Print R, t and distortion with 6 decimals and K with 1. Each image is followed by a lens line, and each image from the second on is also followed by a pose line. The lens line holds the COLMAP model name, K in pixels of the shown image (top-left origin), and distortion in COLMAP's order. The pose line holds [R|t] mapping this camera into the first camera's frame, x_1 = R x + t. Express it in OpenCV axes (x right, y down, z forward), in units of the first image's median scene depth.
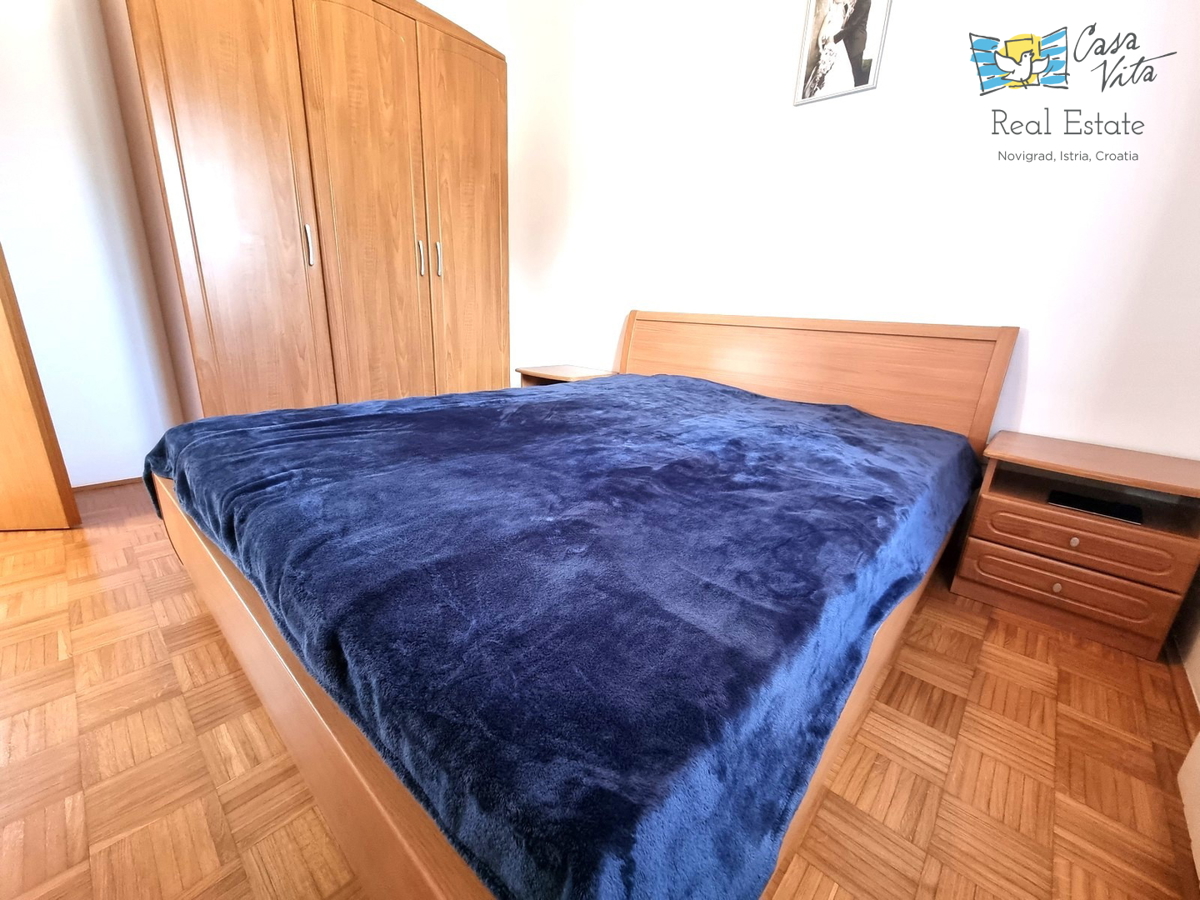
lens RADIAL K [[490.4, 0, 596.5], [0, 490.4, 461.1], [0, 0, 1]] dist [0.004542, -0.004169]
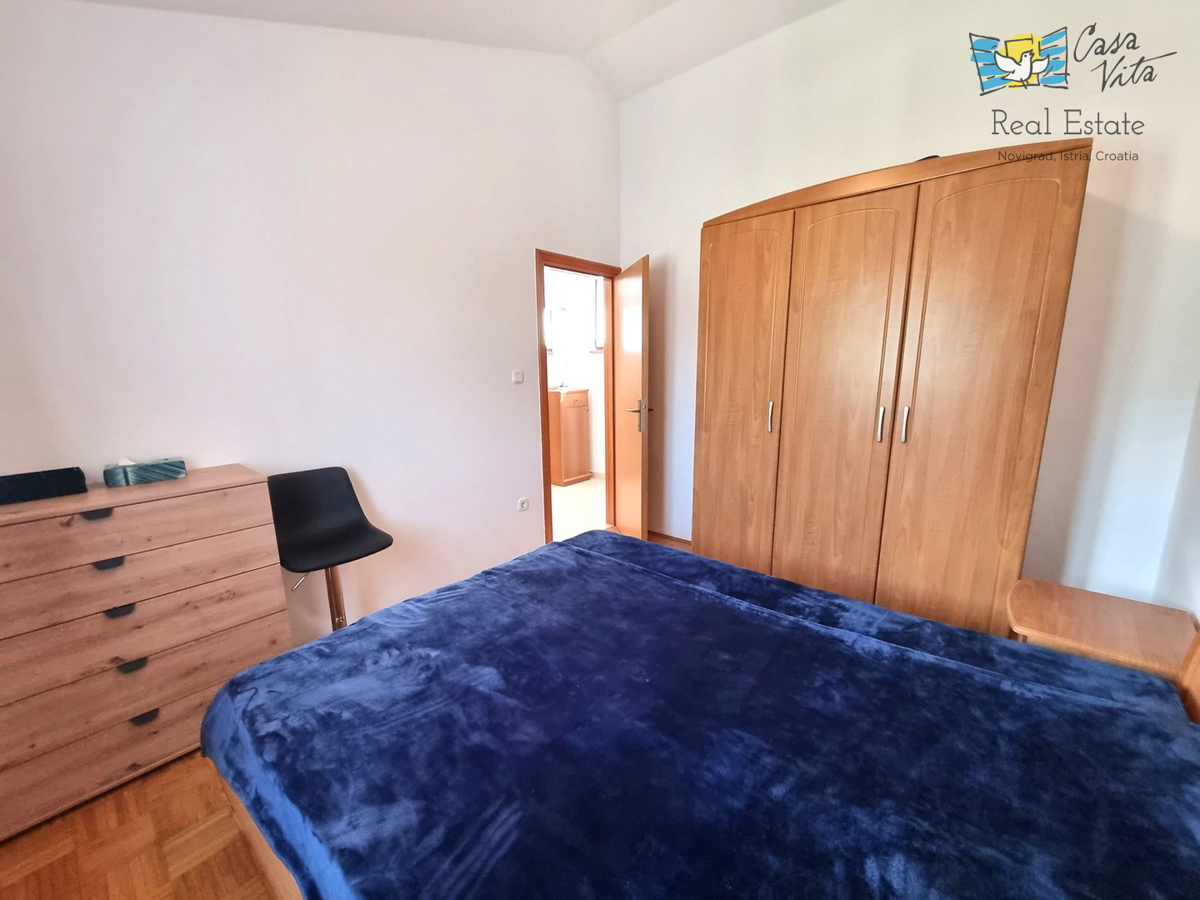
lens RADIAL K [[490.4, 0, 596.5], [0, 490.4, 461.1], [0, 0, 1]] dist [0.004542, -0.004169]
pose [[0.039142, 0.158269, -0.986620, 0.808778], [-0.284450, 0.948290, 0.140836, -0.497860], [0.957891, 0.275132, 0.082137, 0.665032]]
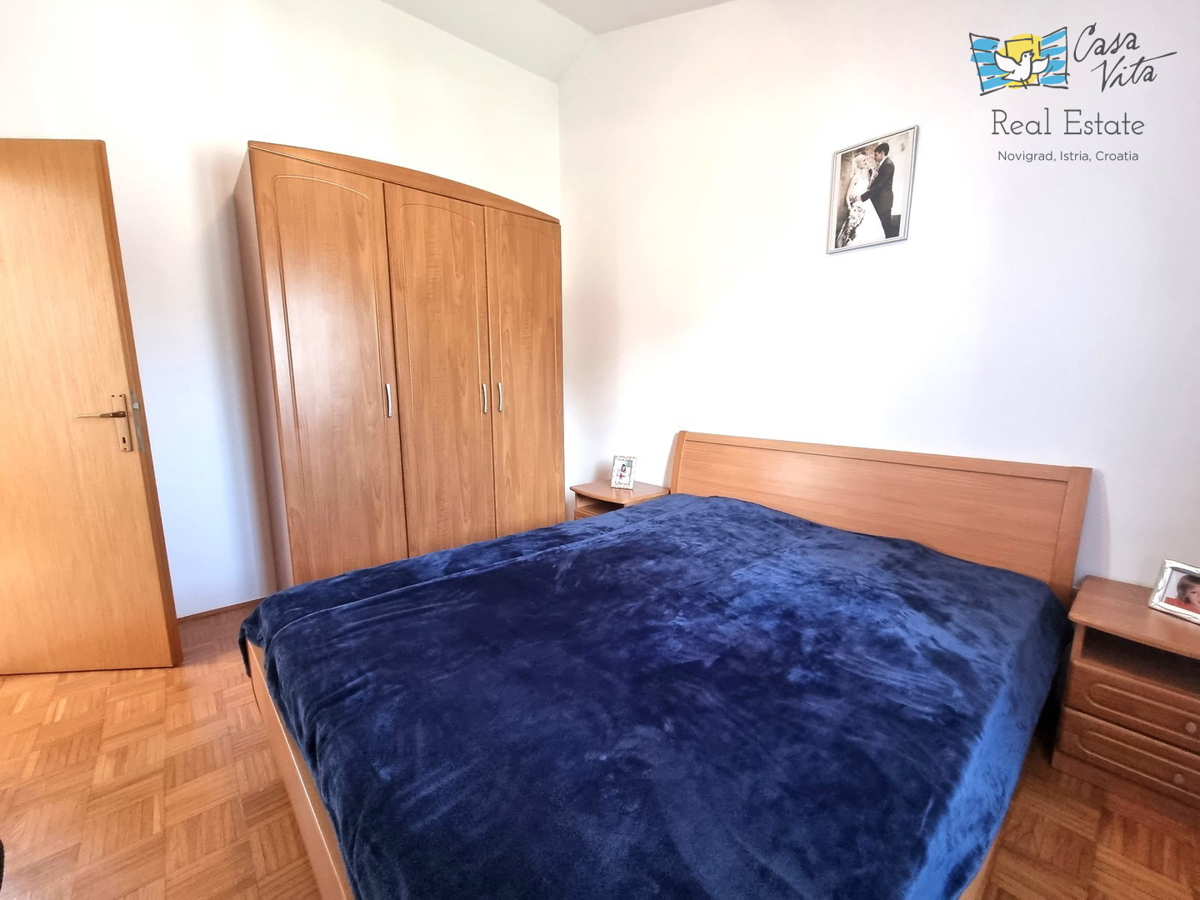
lens RADIAL K [[490.4, 0, 596.5], [0, 490.4, 461.1], [0, 0, 1]] dist [0.004542, -0.004169]
pose [[0.993699, -0.028544, -0.108382, 0.010333], [0.012993, 0.989843, -0.141566, -0.176921], [0.111322, 0.139266, 0.983978, -0.050191]]
